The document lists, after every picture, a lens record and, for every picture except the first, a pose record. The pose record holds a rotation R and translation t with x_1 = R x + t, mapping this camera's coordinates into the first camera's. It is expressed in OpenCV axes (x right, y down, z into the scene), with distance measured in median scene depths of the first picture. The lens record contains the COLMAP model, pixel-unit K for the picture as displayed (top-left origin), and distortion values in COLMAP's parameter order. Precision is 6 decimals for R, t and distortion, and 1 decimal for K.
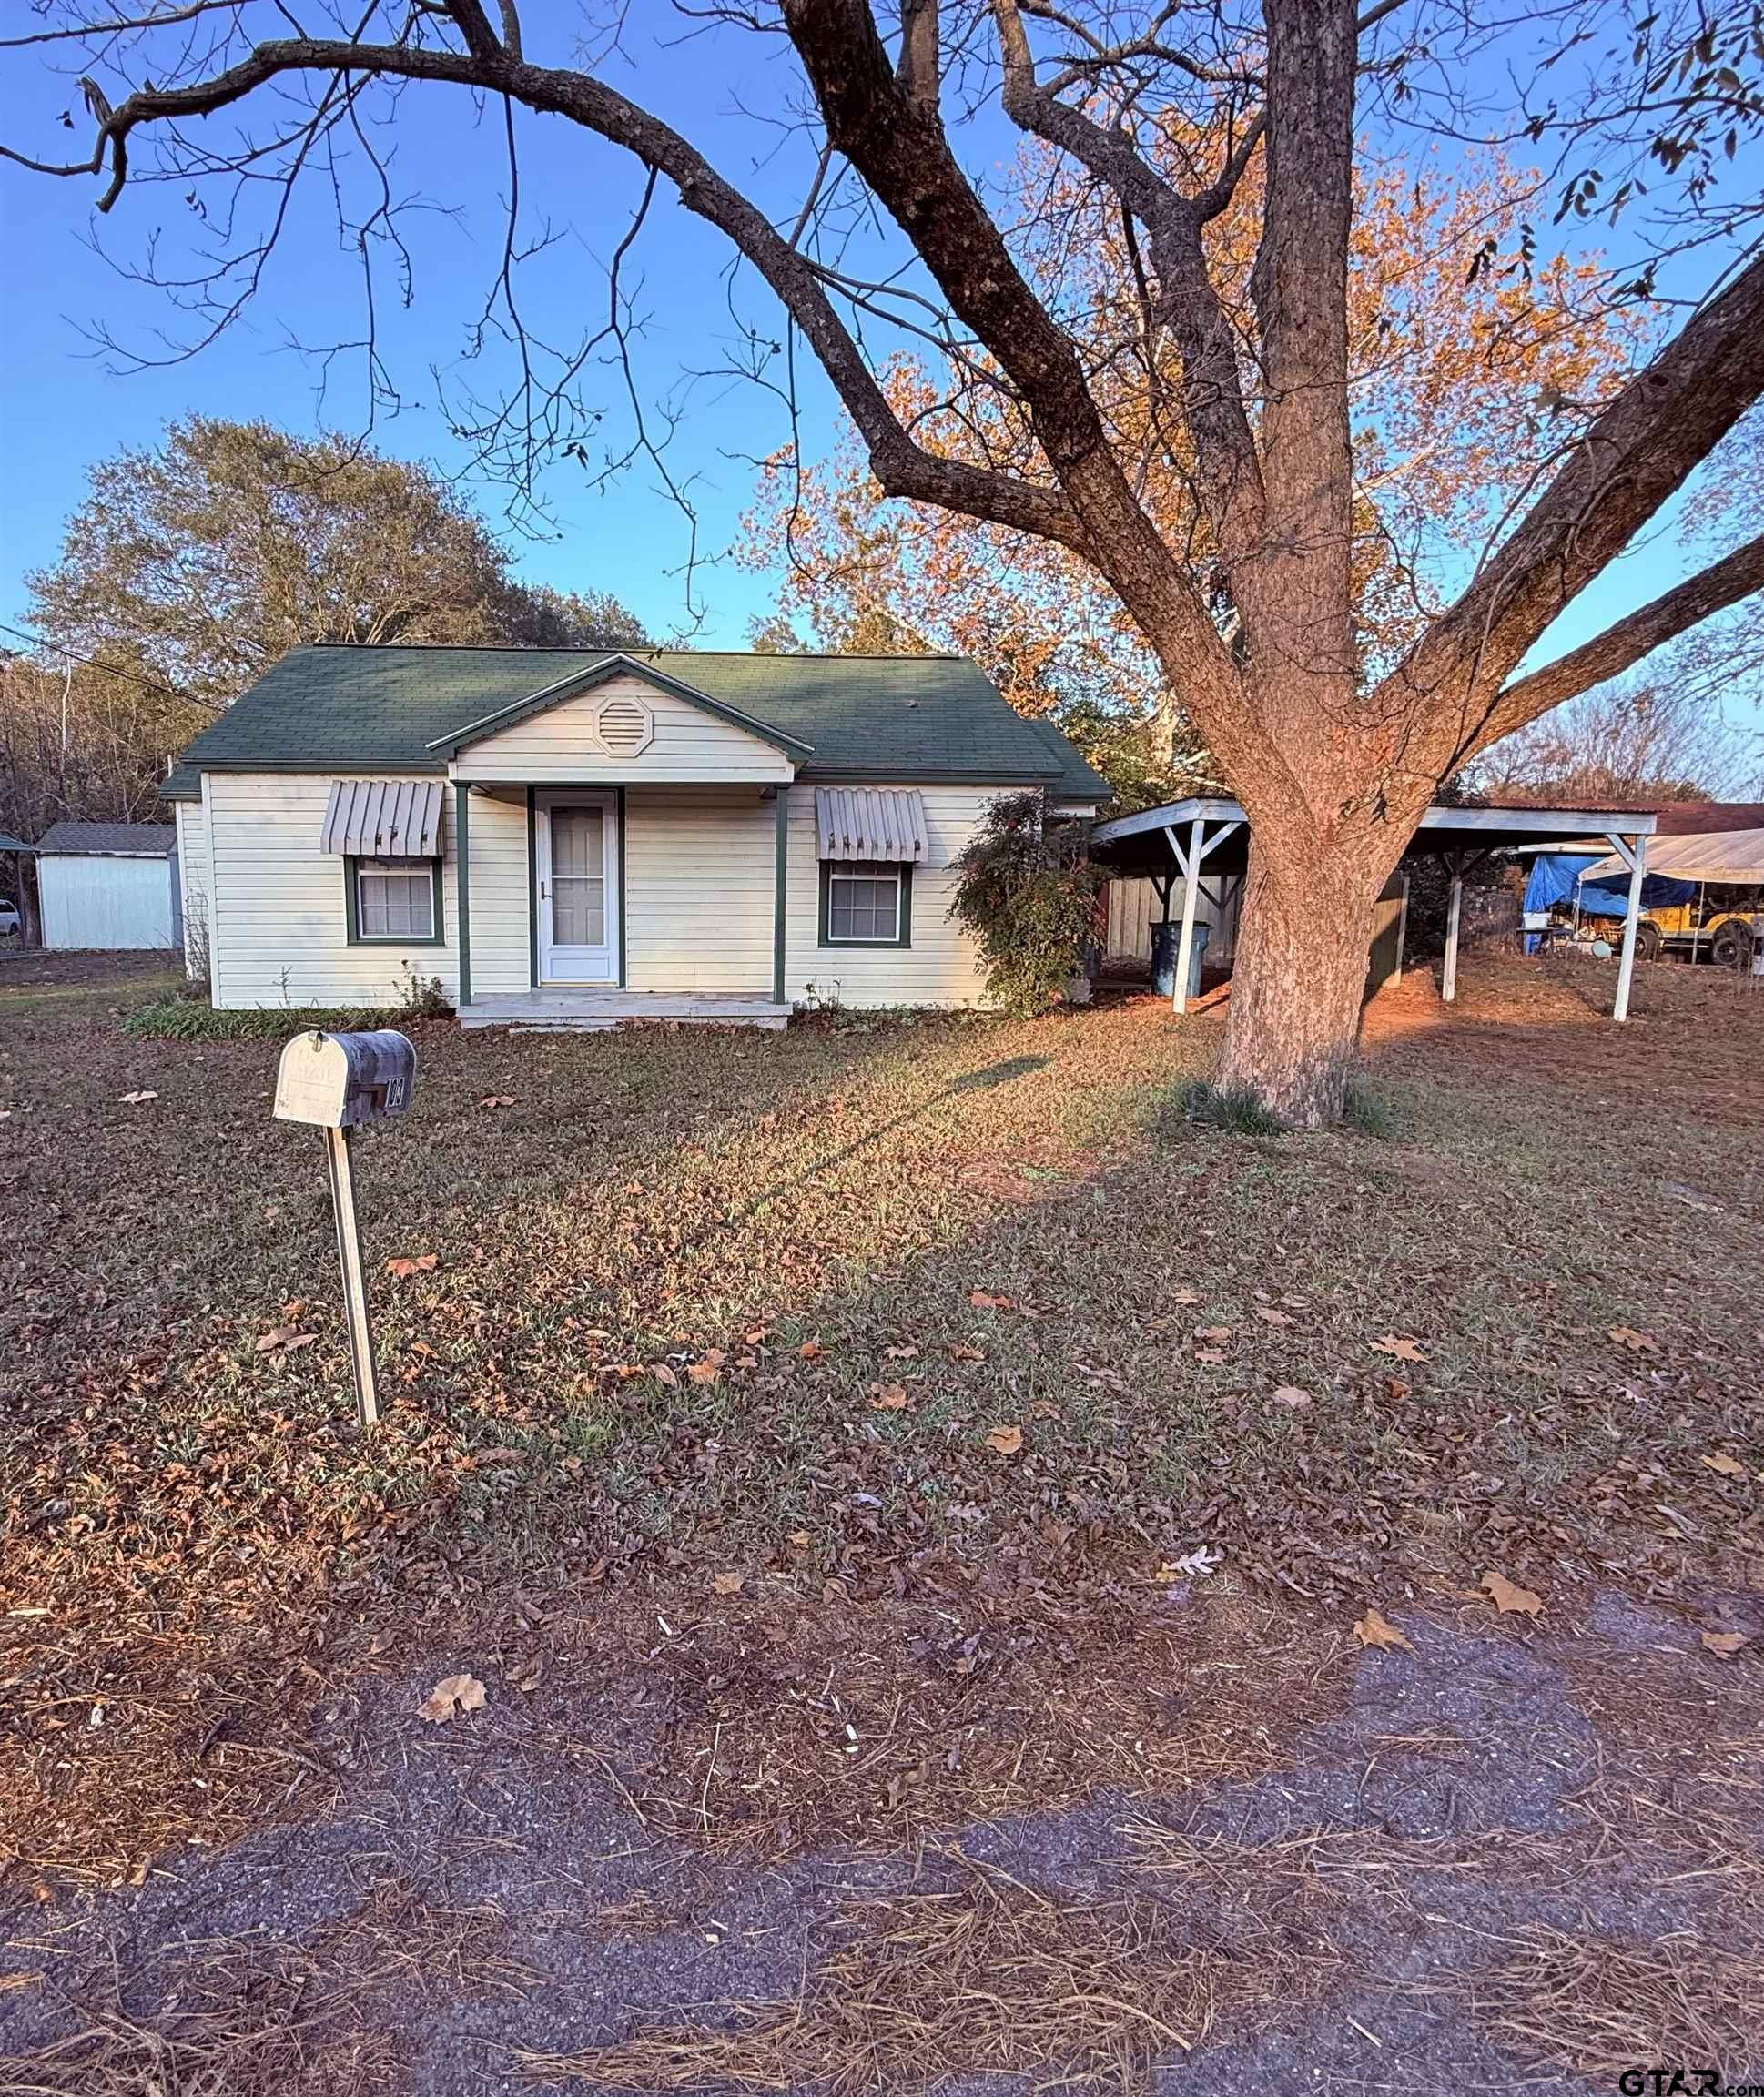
lens RADIAL K [[1095.6, 0, 750.3], [0, 1095.6, 1047.0], [0, 0, 1]] dist [0.012705, -0.000034]
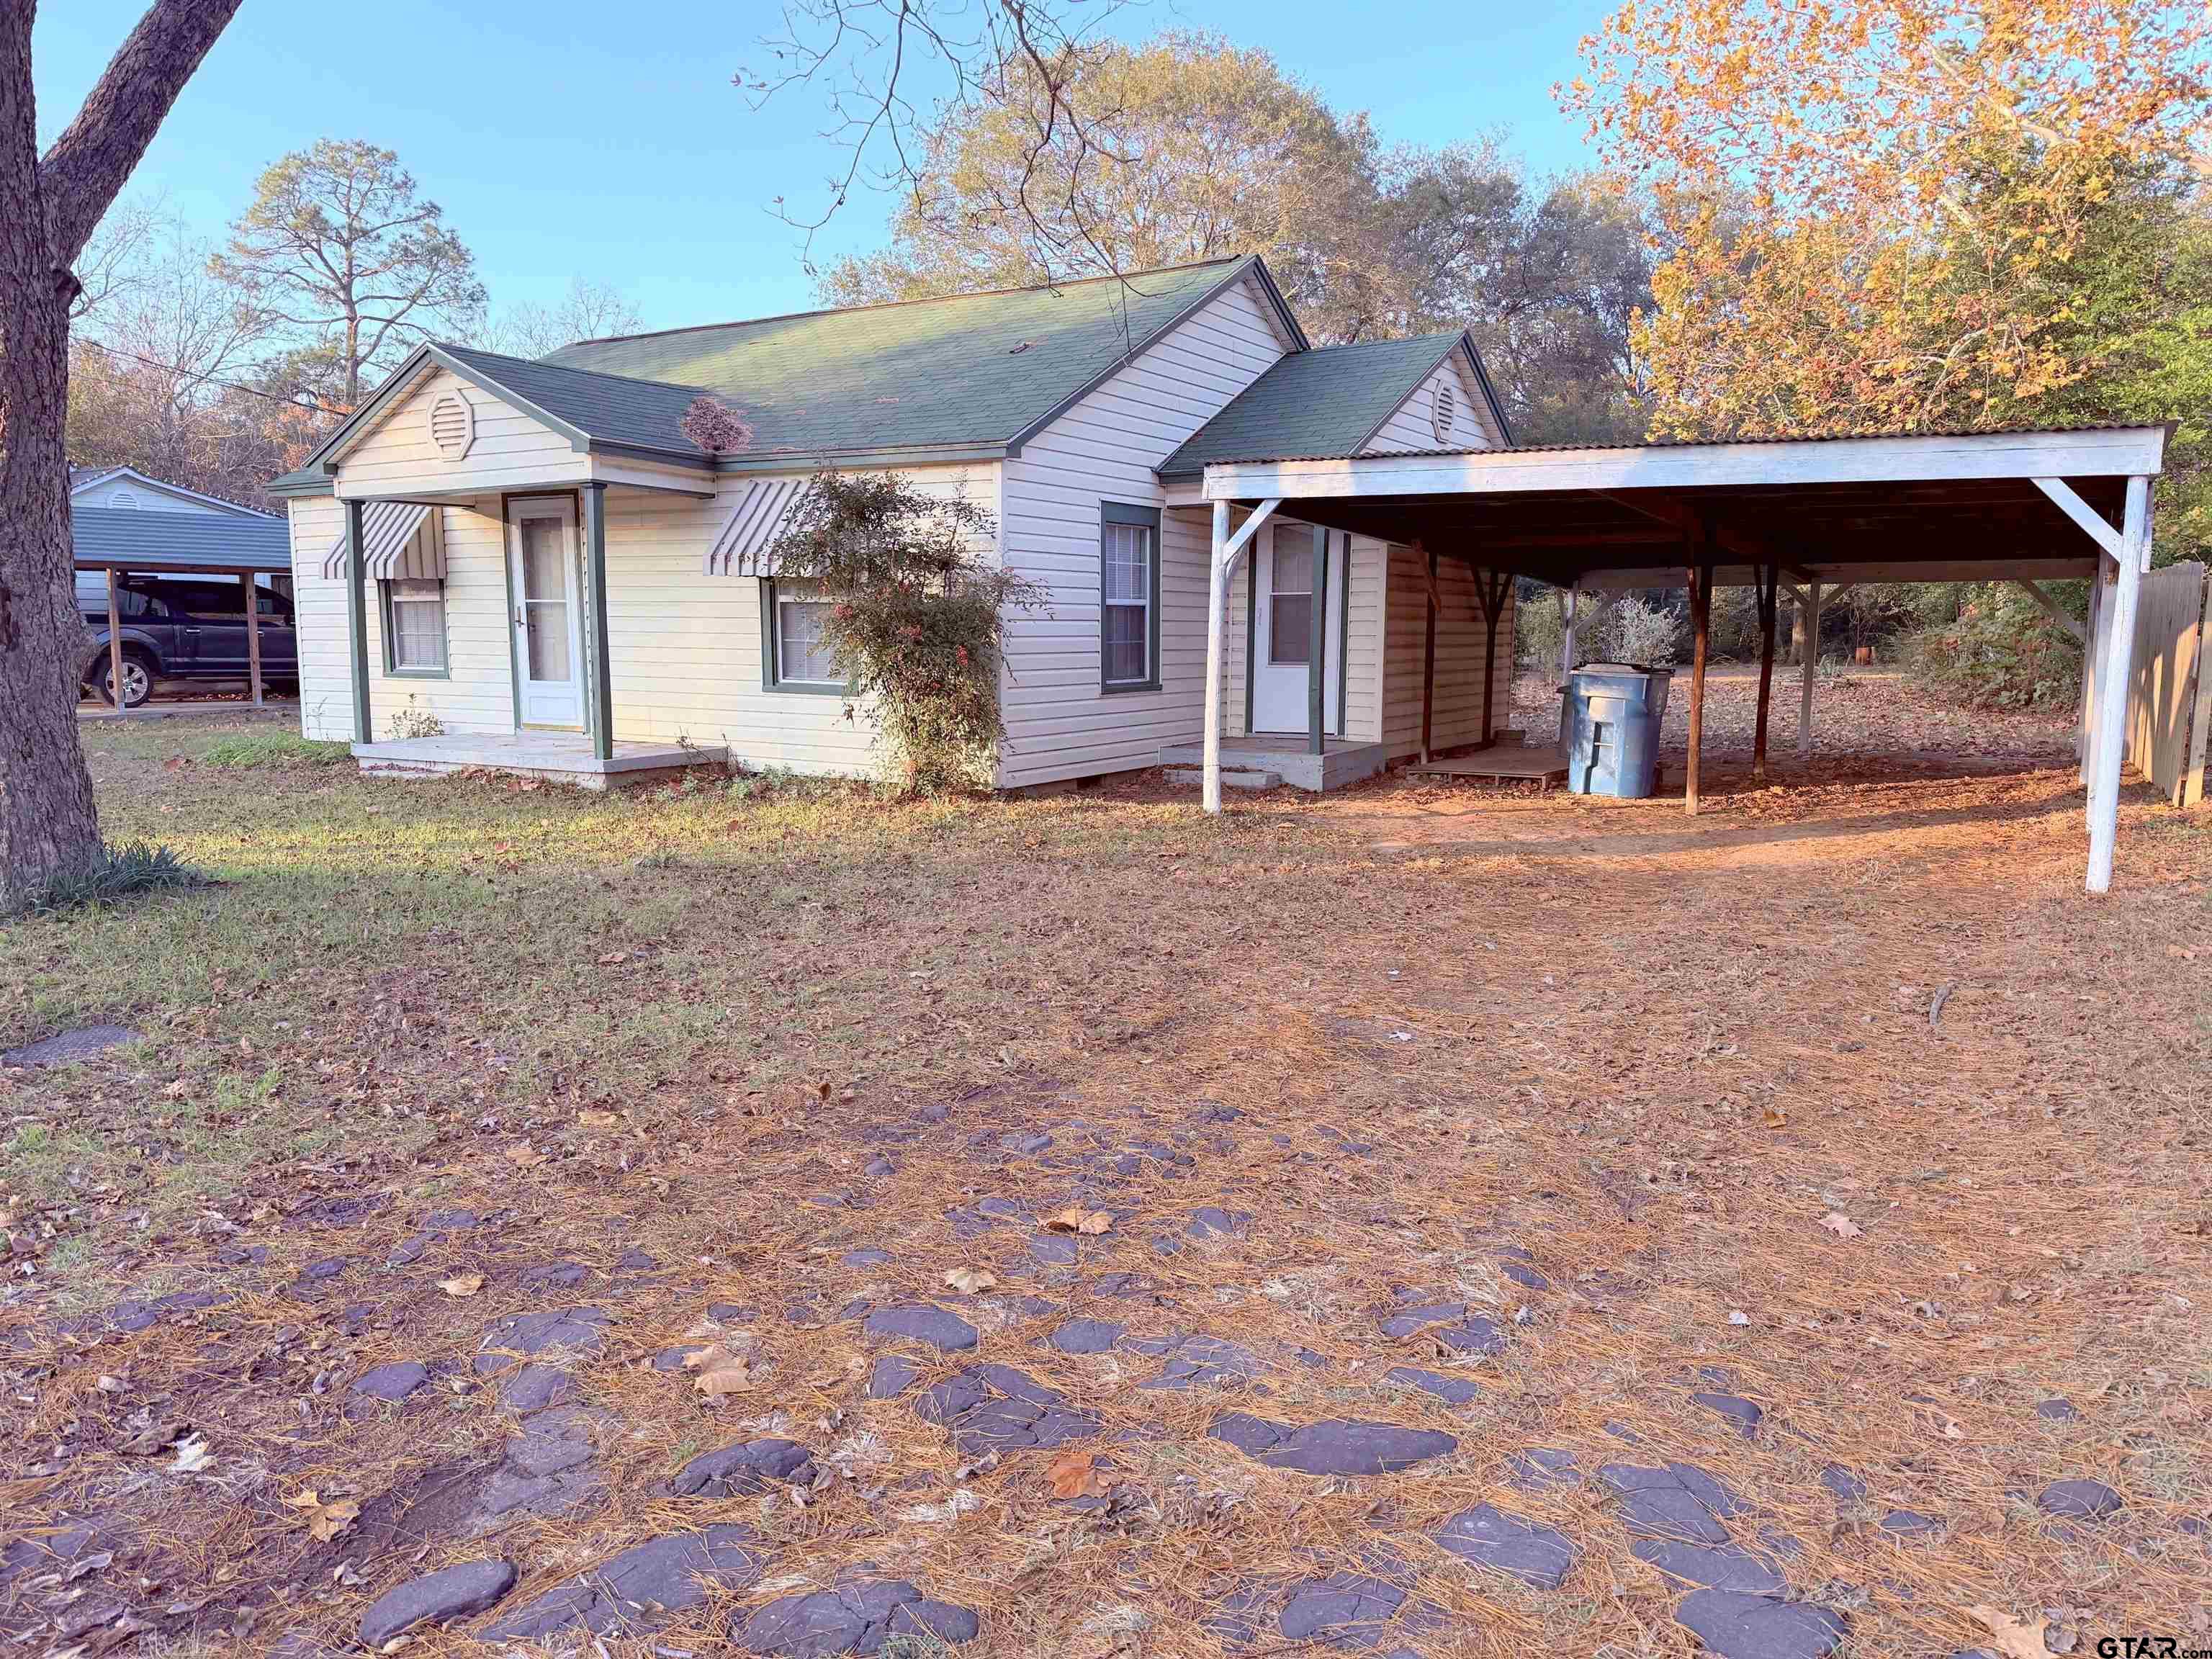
lens RADIAL K [[1560.1, 0, 1106.0], [0, 1560.1, 829.5], [0, 0, 1]] dist [0.084204, -0.112377]
pose [[0.822446, 0.070547, -0.564452, 0.906578], [-0.073045, 0.997163, 0.018197, -0.032316], [0.564134, 0.026265, 0.825265, 0.242780]]
